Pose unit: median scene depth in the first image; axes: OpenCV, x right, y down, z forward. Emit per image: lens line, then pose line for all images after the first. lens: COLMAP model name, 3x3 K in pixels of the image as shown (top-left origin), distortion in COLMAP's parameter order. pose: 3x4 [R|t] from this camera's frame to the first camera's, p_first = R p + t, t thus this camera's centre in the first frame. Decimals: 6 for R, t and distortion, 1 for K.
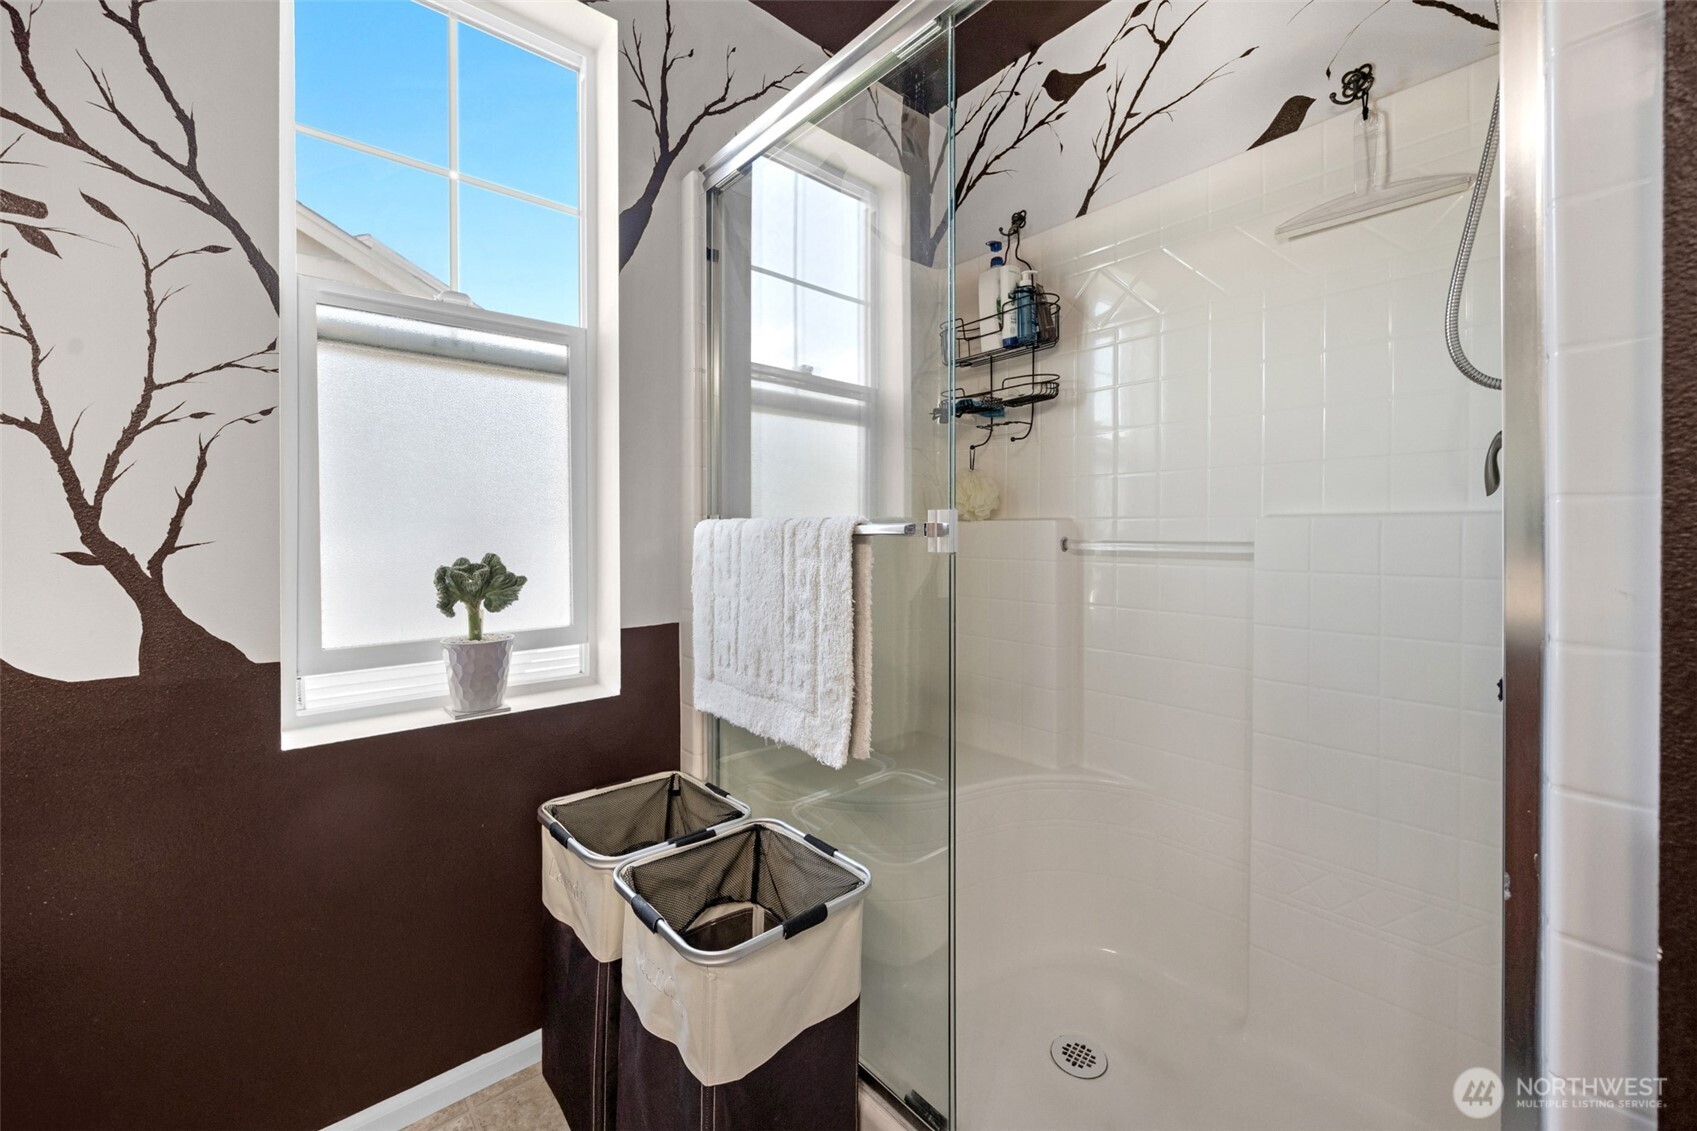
lens RADIAL K [[681.5, 0, 886.4], [0, 681.5, 530.8], [0, 0, 1]] dist [0.000088, -0.000607]
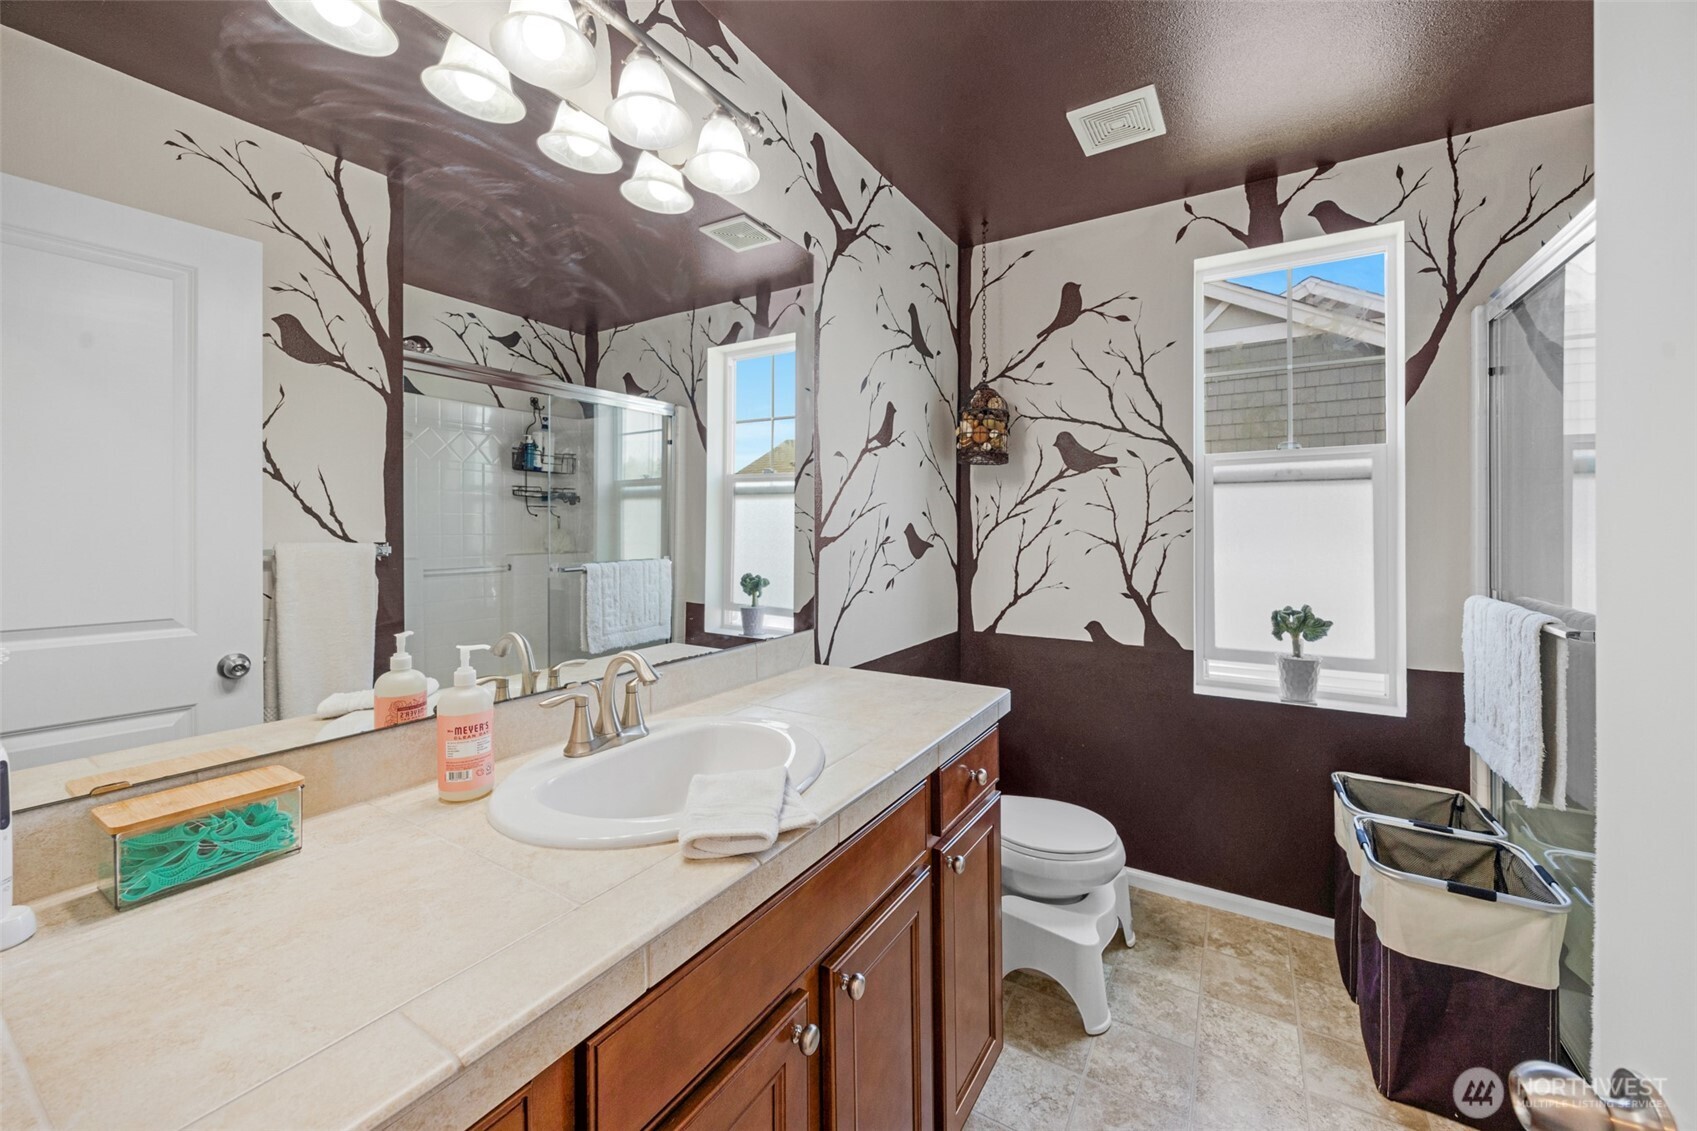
lens RADIAL K [[681.5, 0, 839.1], [0, 681.5, 525.5], [0, 0, 1]] dist [0.000088, -0.000607]
pose [[0.297706, 0.002235, -0.954655, 0.658703], [-0.001179, 0.999997, 0.001973, -0.163893], [0.954657, 0.000538, 0.297708, -0.556823]]
